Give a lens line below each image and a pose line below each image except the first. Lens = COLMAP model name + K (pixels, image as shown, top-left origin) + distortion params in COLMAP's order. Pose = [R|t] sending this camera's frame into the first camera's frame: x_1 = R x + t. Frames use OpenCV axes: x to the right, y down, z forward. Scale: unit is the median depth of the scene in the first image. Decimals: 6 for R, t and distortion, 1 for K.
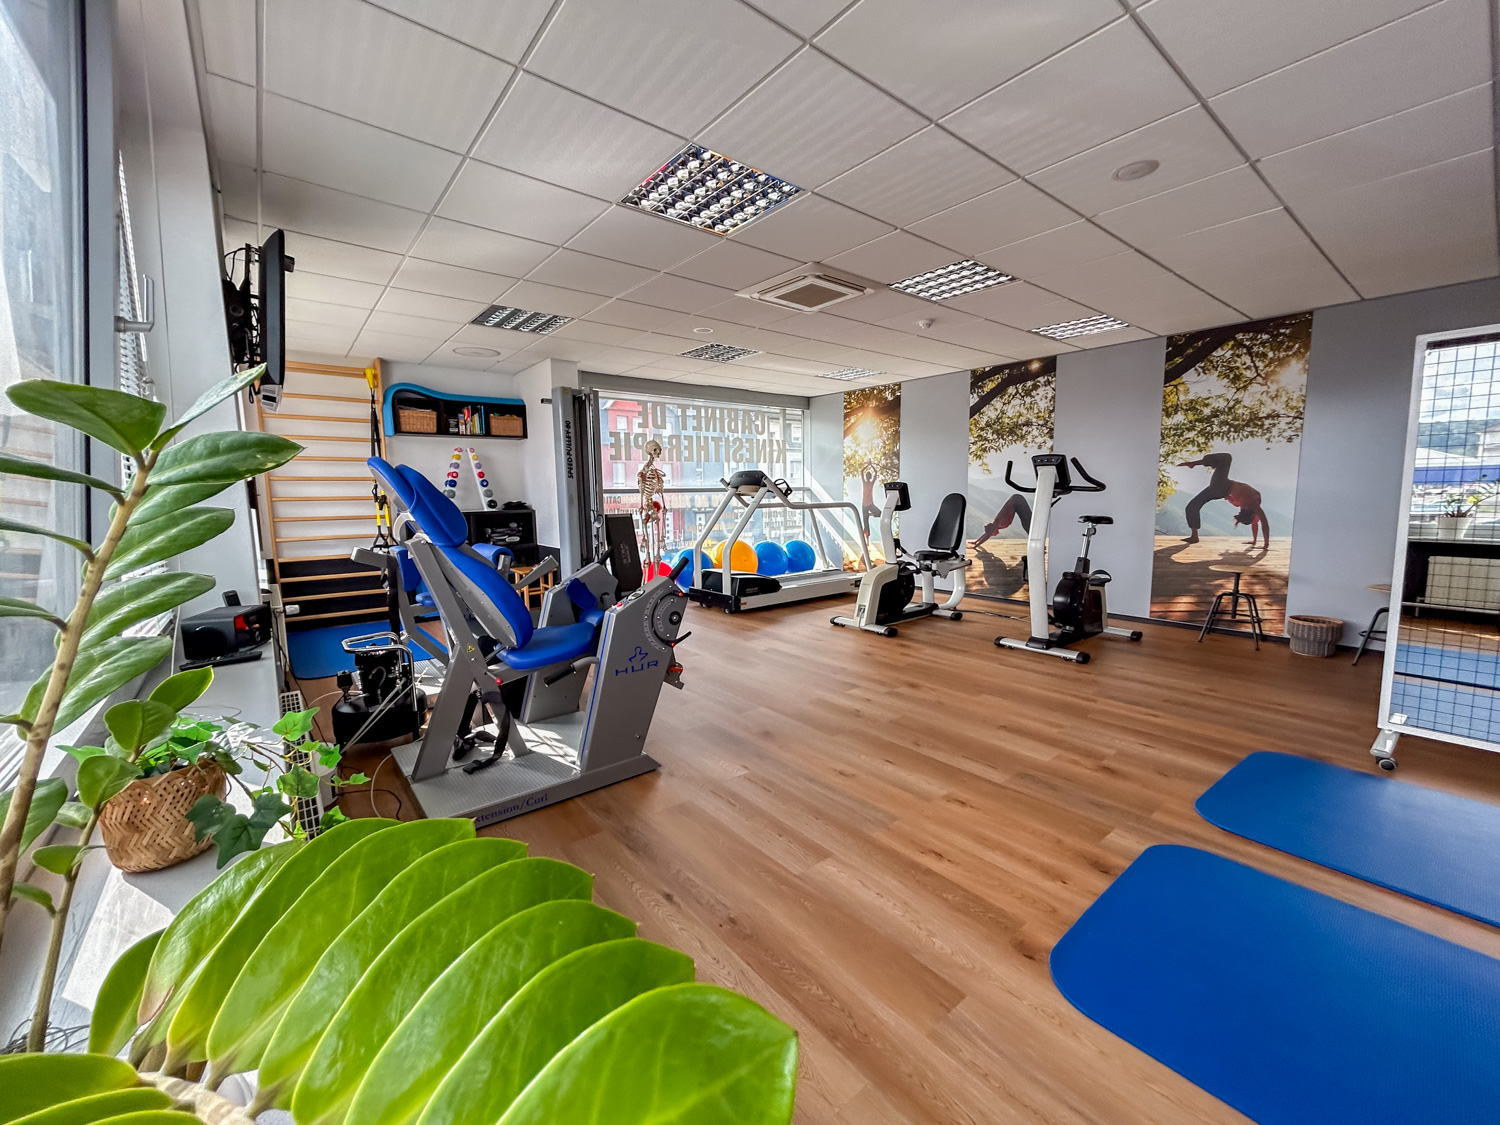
lens RADIAL K [[607.5, 0, 750.0], [0, 607.5, 562.5], [0, 0, 1]] dist [0.002072, 0.000633]
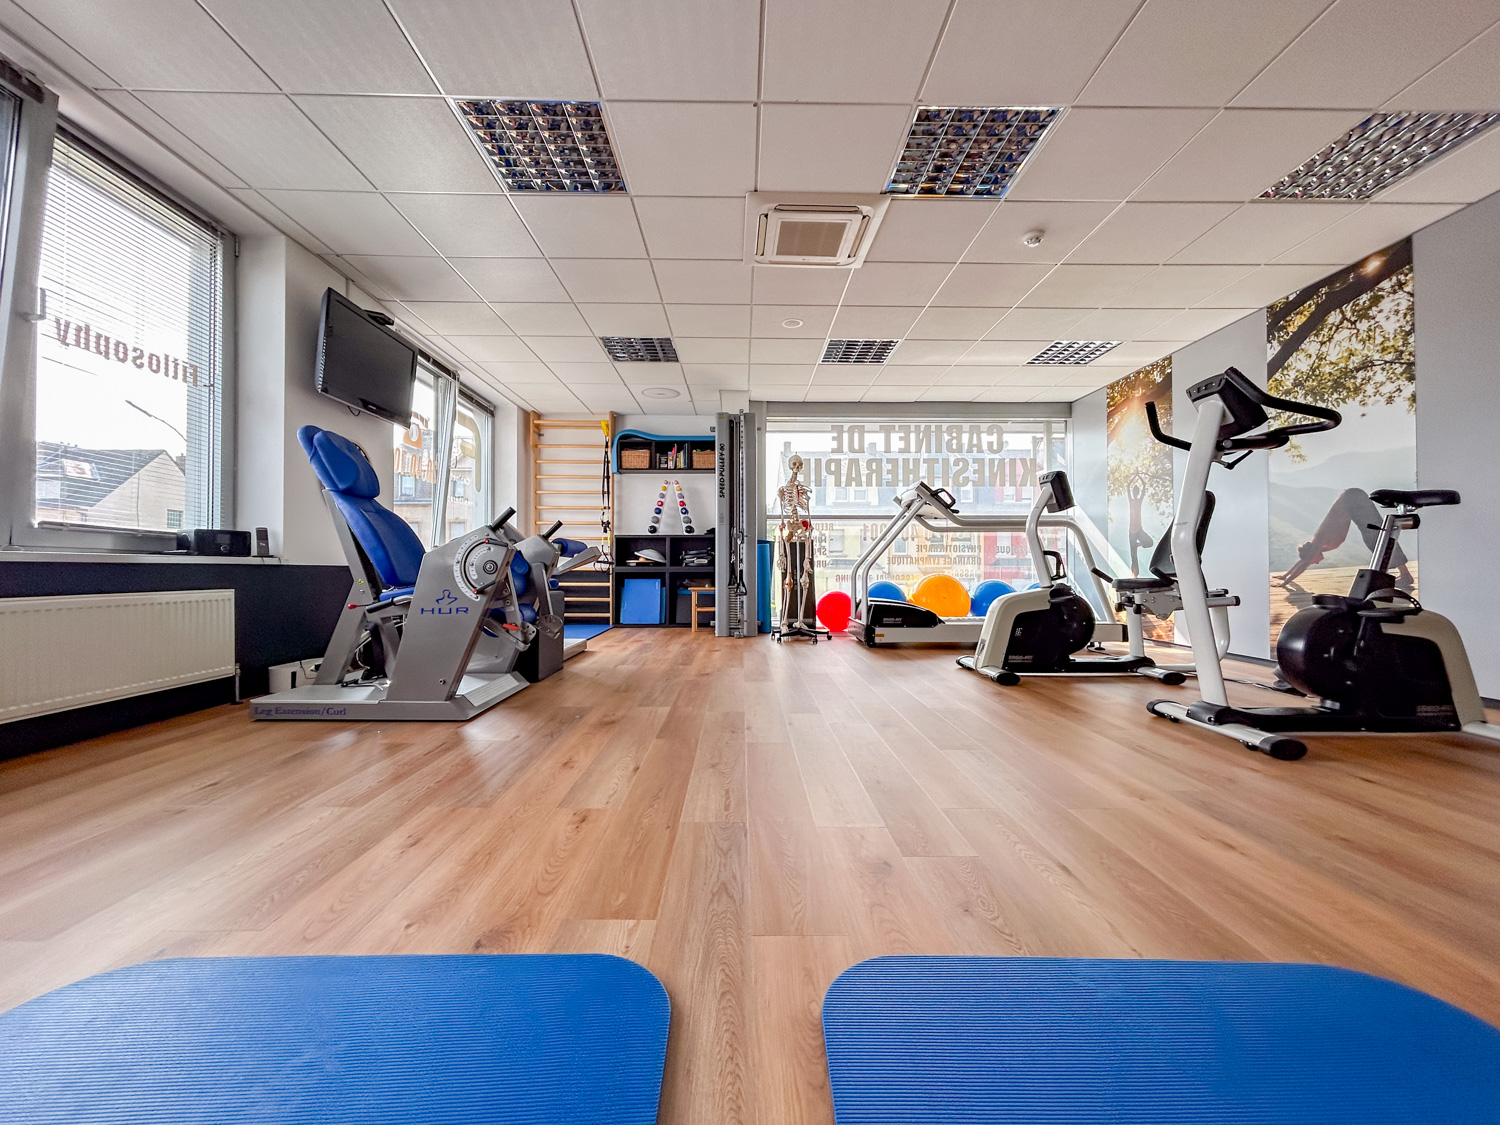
lens RADIAL K [[607.5, 0, 750.0], [0, 607.5, 562.5], [0, 0, 1]] dist [0.002072, 0.000633]
pose [[0.786946, 0.006993, -0.616983, 0.428444], [-0.084892, 0.991654, -0.097038, 0.075947], [0.611155, 0.128741, 0.780971, 0.259265]]
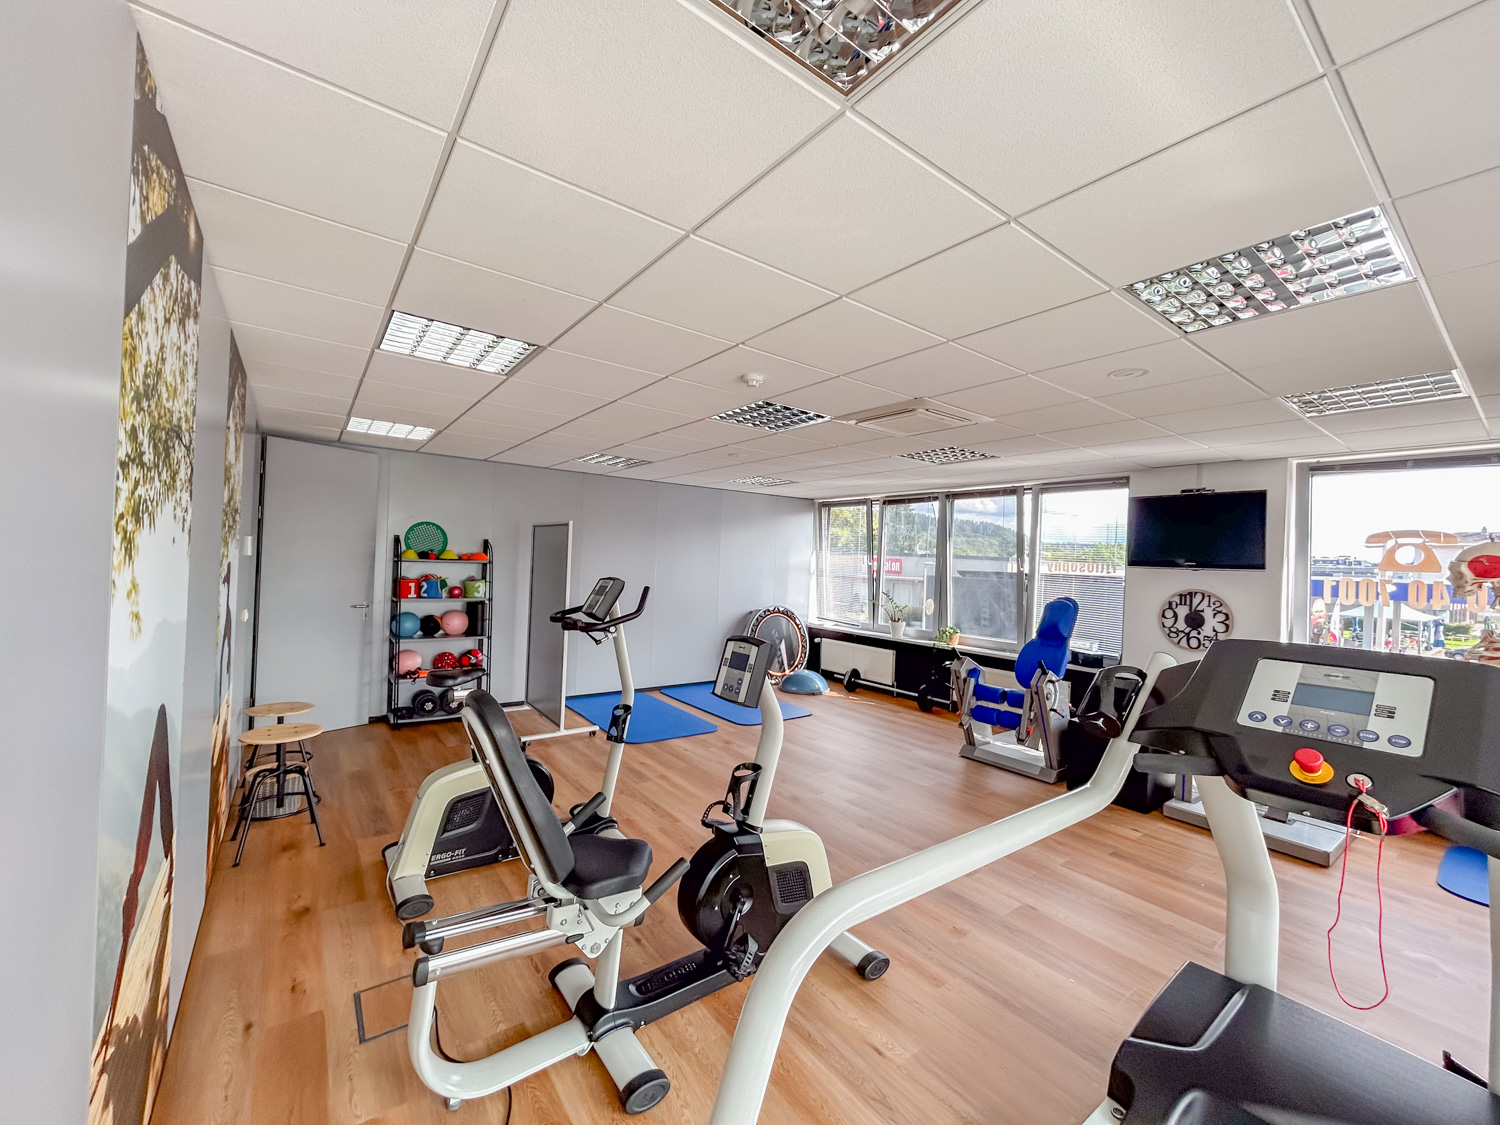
lens RADIAL K [[607.5, 0, 750.0], [0, 607.5, 562.5], [0, 0, 1]] dist [0.002072, 0.000633]
pose [[-0.998878, -0.032439, 0.034497, 0.245125], [-0.028062, 0.992310, 0.120556, -0.257454], [-0.038142, 0.119453, -0.992107, 1.522110]]
